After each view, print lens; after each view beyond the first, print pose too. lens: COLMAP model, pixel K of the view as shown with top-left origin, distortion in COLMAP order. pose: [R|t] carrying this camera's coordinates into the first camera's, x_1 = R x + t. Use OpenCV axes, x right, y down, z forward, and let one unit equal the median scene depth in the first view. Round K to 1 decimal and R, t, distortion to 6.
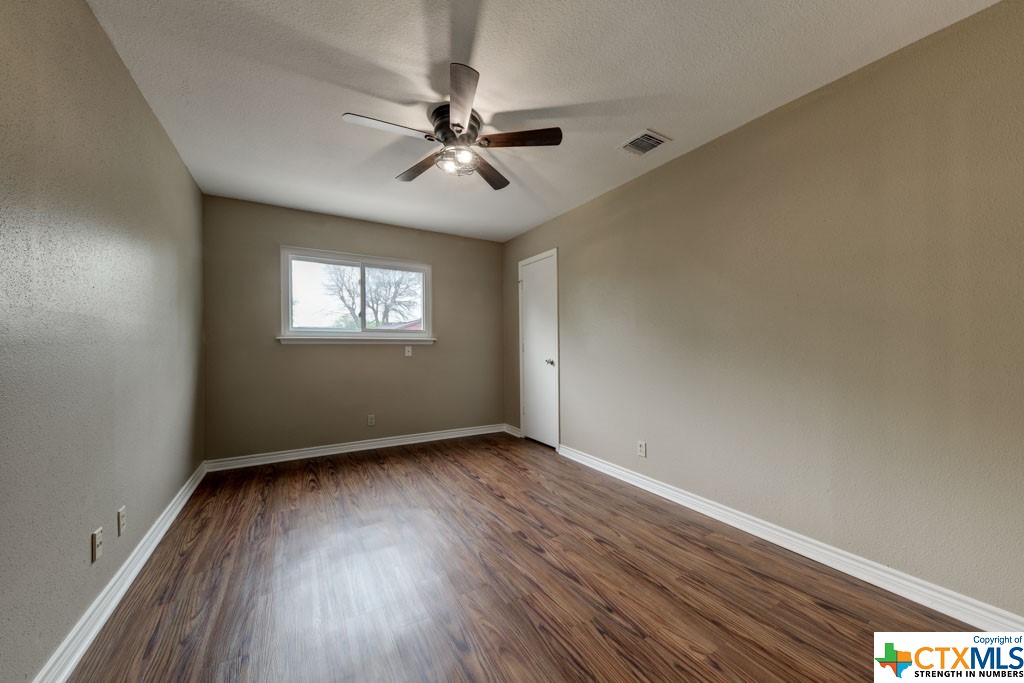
lens RADIAL K [[363.1, 0, 509.8], [0, 363.1, 348.0], [0, 0, 1]] dist [0.010867, -0.000097]
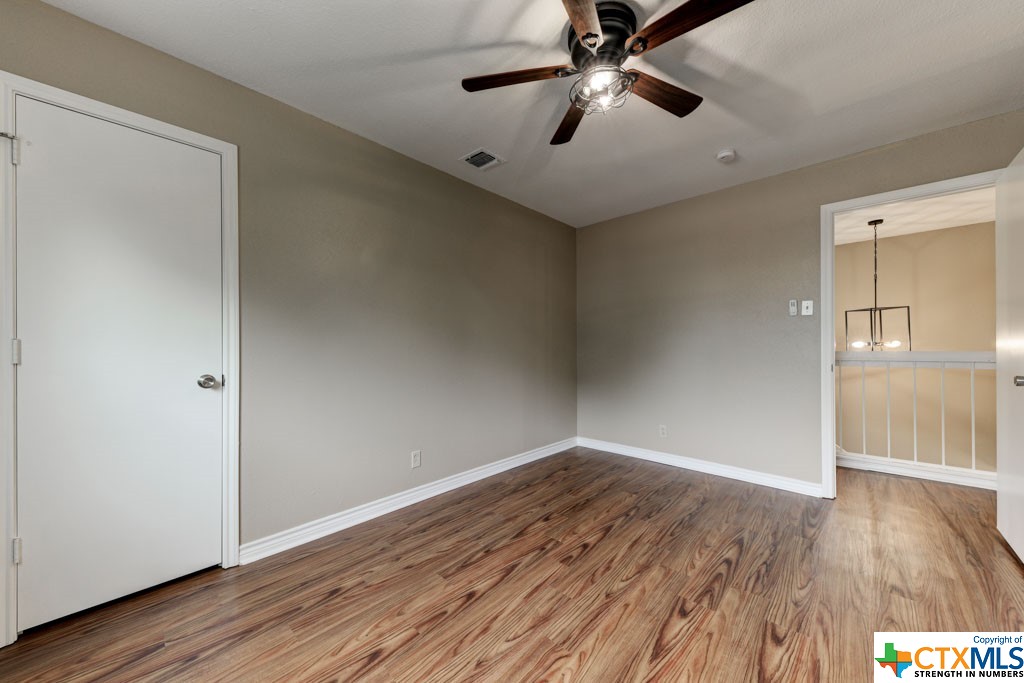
lens RADIAL K [[363.1, 0, 509.8], [0, 363.1, 348.0], [0, 0, 1]] dist [0.010867, -0.000097]
pose [[-0.280334, -0.000830, 0.959902, -0.715882], [0.006834, 0.999973, 0.002860, -0.004449], [-0.959878, 0.007362, -0.280321, 1.268503]]
